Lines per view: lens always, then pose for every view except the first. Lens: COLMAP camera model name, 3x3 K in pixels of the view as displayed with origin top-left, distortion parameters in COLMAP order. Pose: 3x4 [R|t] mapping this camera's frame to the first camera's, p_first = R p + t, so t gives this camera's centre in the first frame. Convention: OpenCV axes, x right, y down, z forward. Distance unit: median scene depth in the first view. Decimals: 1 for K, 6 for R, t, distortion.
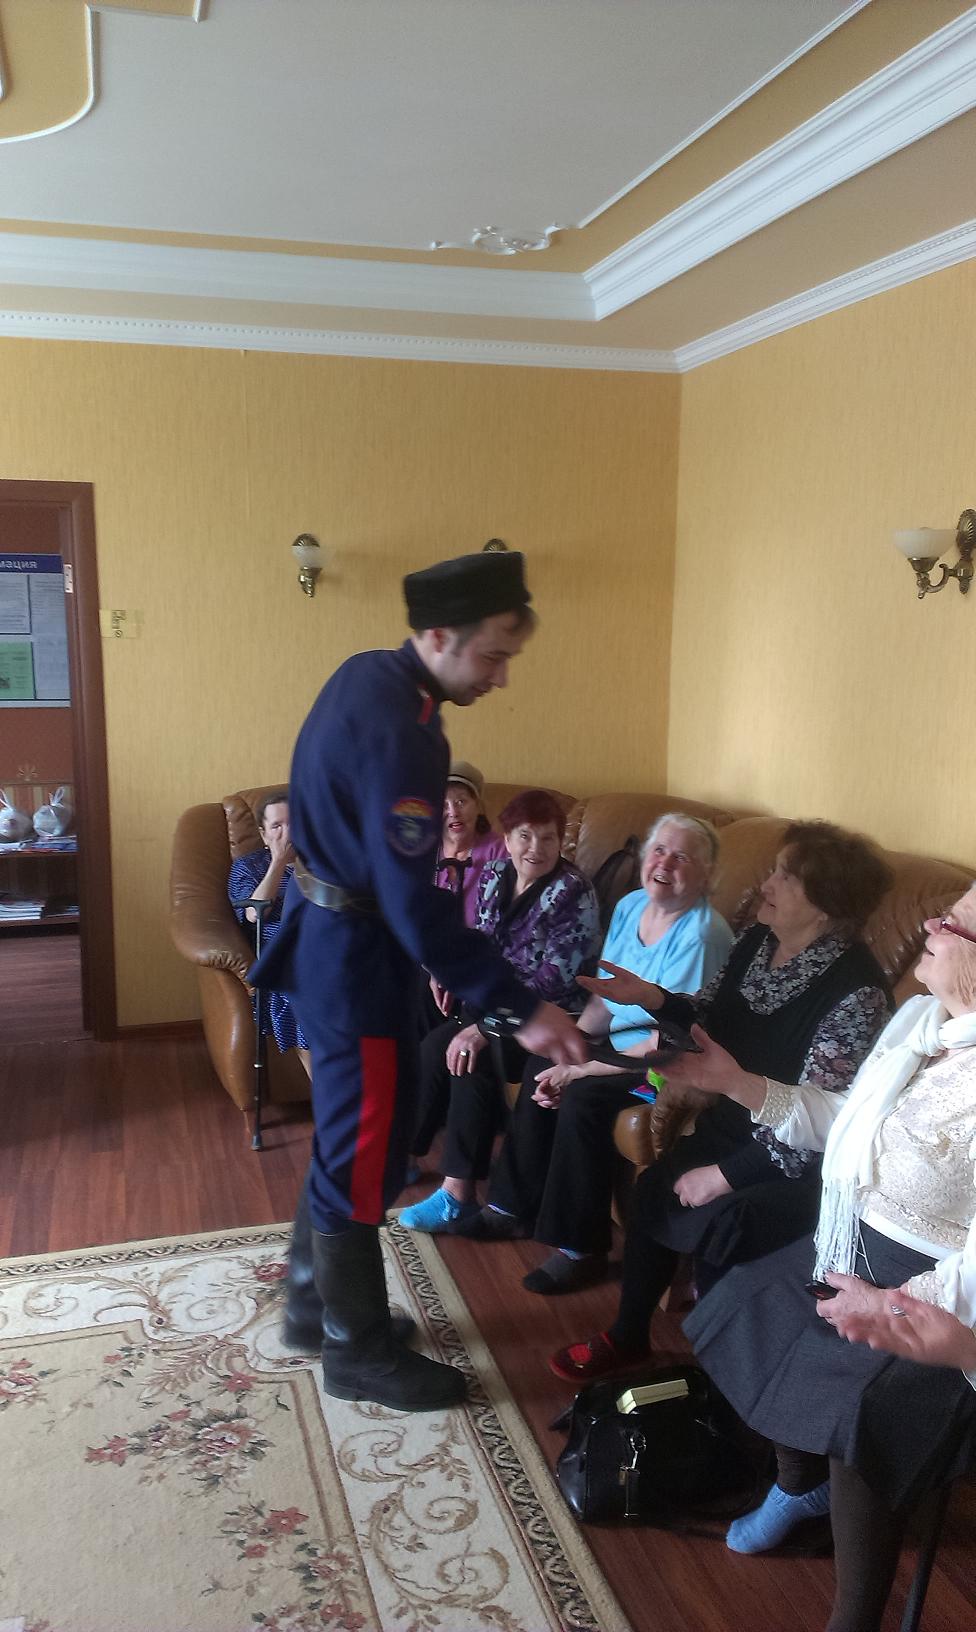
lens RADIAL K [[1311.7, 0, 493.3], [0, 1311.7, 816.2], [0, 0, 1]] dist [0.101974, -0.128581]
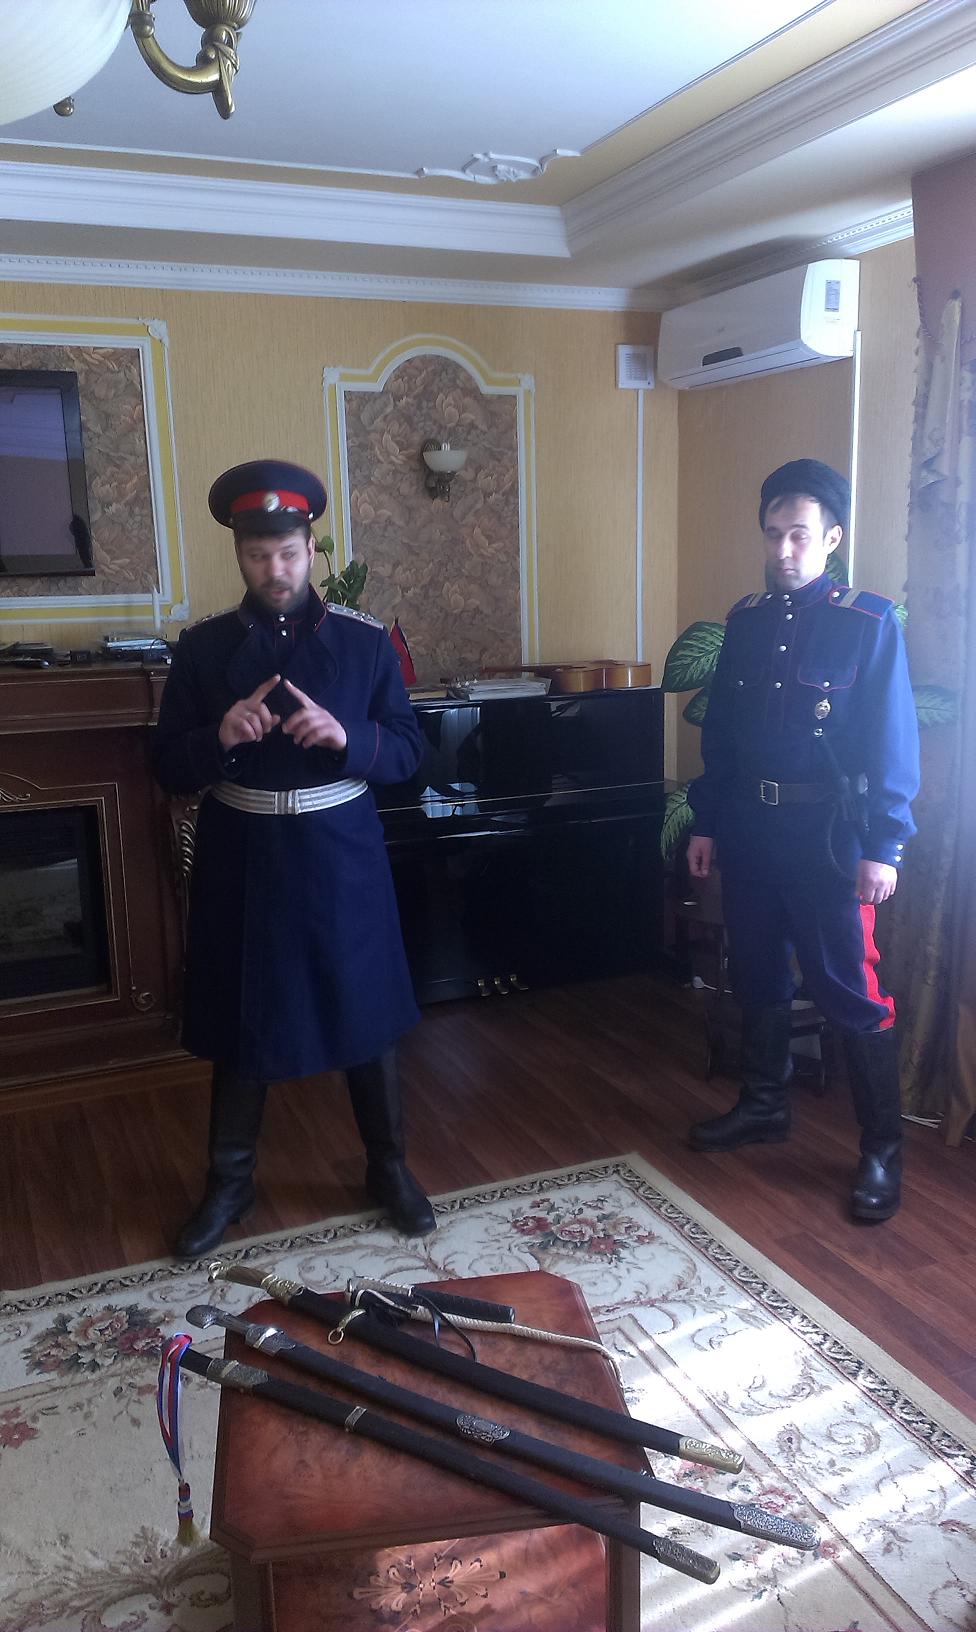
lens RADIAL K [[1311.7, 0, 488.5], [0, 1311.7, 826.5], [0, 0, 1]] dist [0.101974, -0.128581]
pose [[0.992030, -0.059206, 0.111225, -0.304090], [0.054266, 0.997423, 0.046928, -0.002833], [-0.113716, -0.040518, 0.992687, 0.032950]]
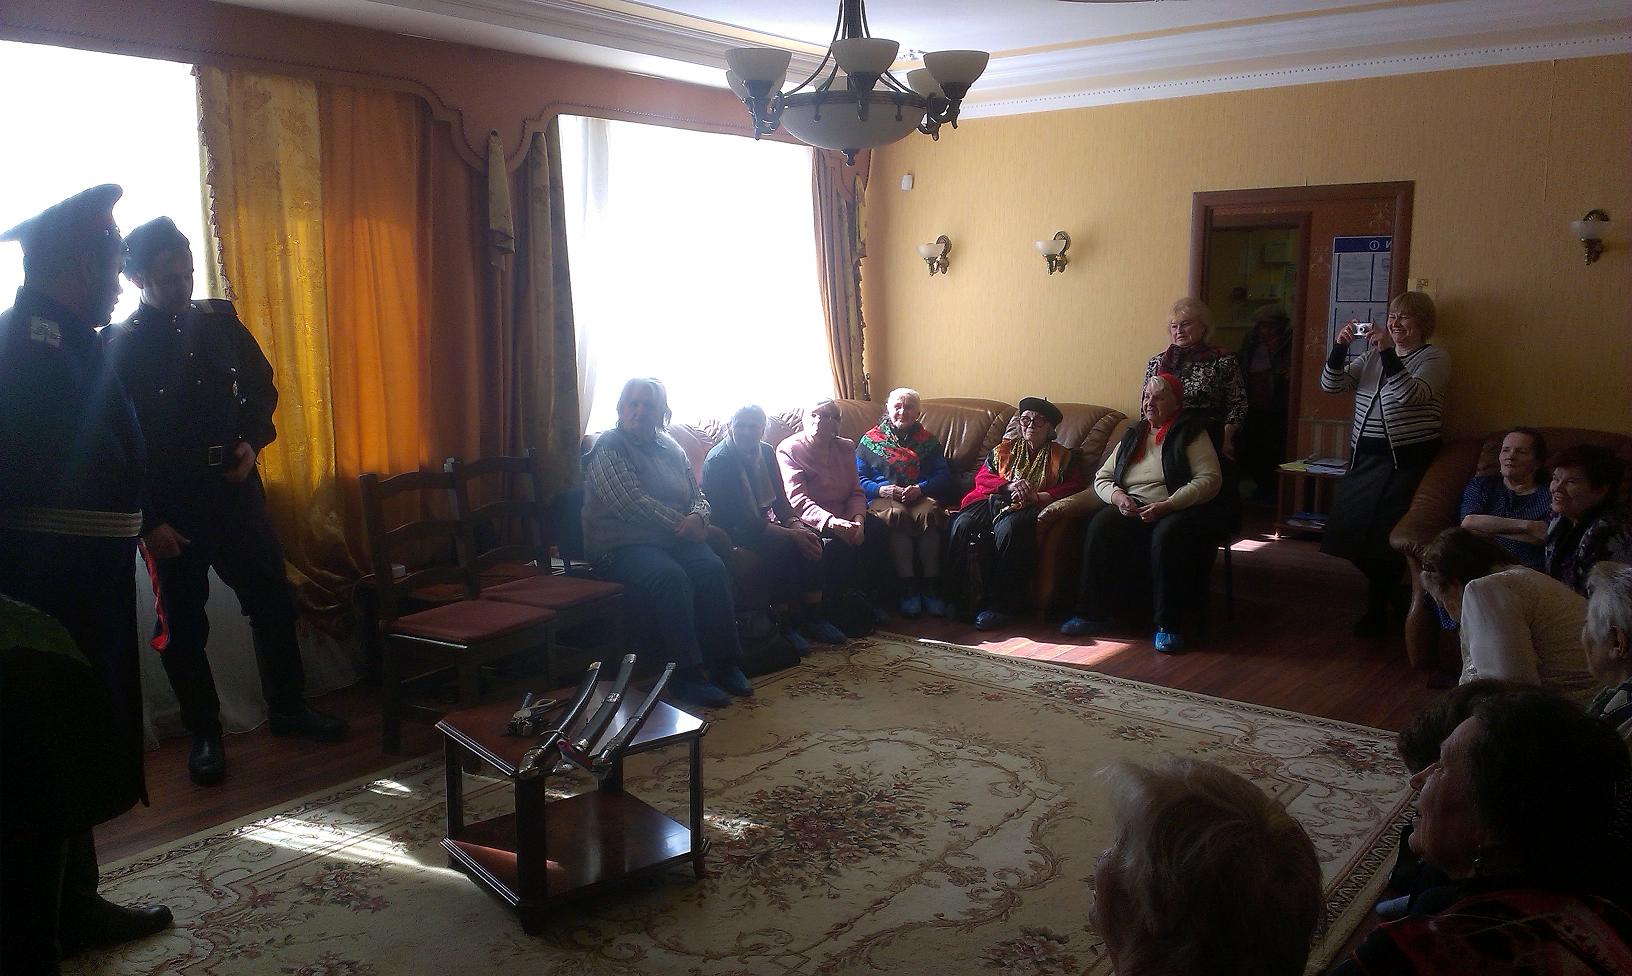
lens RADIAL K [[1296.3, 0, 820.0], [0, 1296.3, 486.3], [0, 0, 1]] dist [0.121700, -0.222972]
pose [[0.593514, 0.111804, -0.797020, 0.617313], [-0.117110, 0.991761, 0.051914, 0.066724], [0.796258, 0.062527, 0.601717, -0.313414]]
